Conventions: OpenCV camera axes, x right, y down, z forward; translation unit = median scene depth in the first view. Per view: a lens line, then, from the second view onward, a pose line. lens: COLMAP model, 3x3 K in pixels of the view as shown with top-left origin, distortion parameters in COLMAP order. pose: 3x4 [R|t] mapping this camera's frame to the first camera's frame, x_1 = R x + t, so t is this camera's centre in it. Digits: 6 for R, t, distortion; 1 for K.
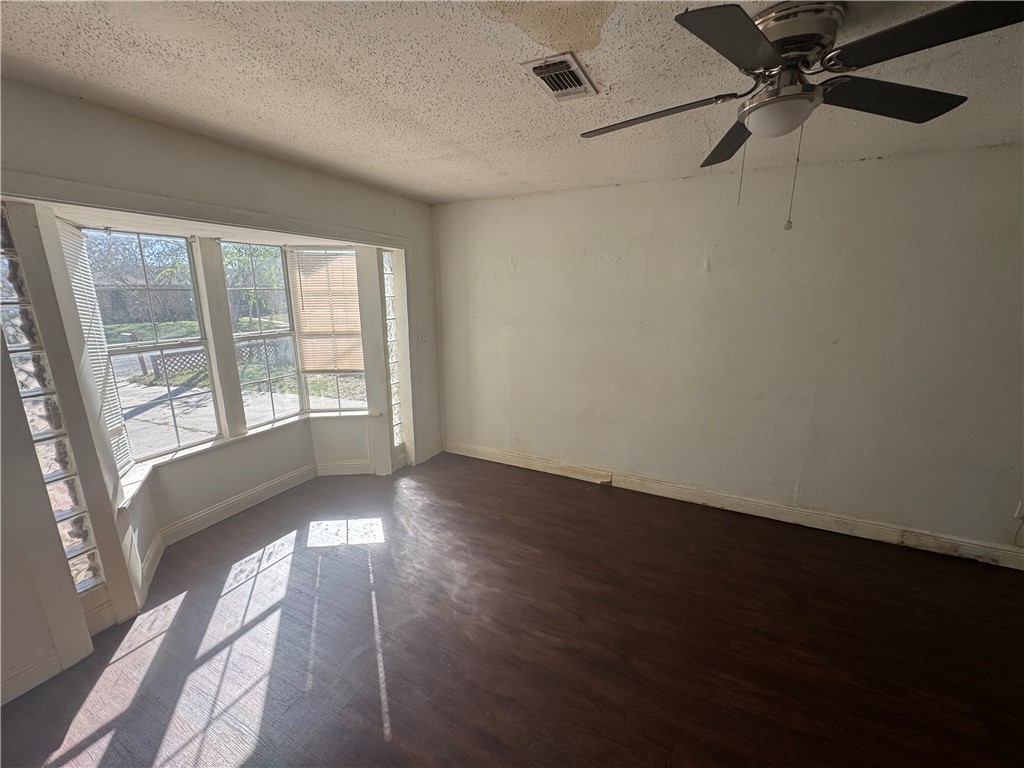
lens RADIAL K [[412.1, 0, 514.1], [0, 412.1, 382.0], [0, 0, 1]] dist [-0.001784, -0.001265]
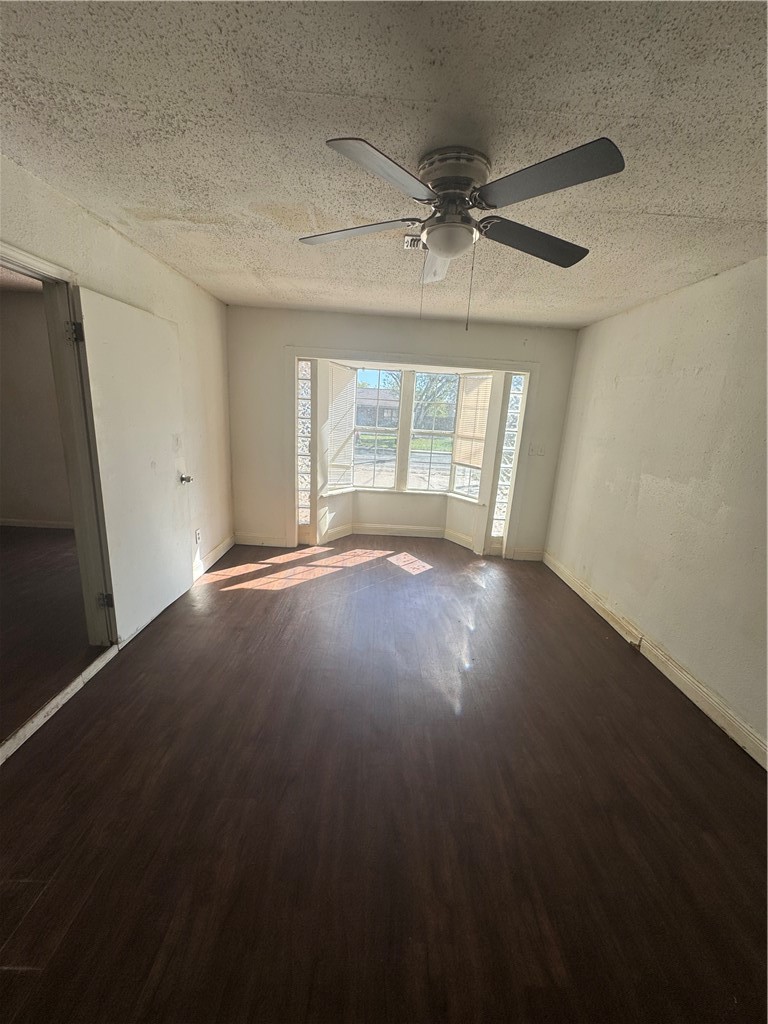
lens RADIAL K [[412.1, 0, 380.5], [0, 412.1, 511.7], [0, 0, 1]] dist [-0.001784, -0.001265]
pose [[0.443482, 0.239725, -0.863629, 0.672080], [-0.251185, 0.958196, 0.136989, 0.004916], [0.860366, 0.156178, 0.485158, 0.129084]]
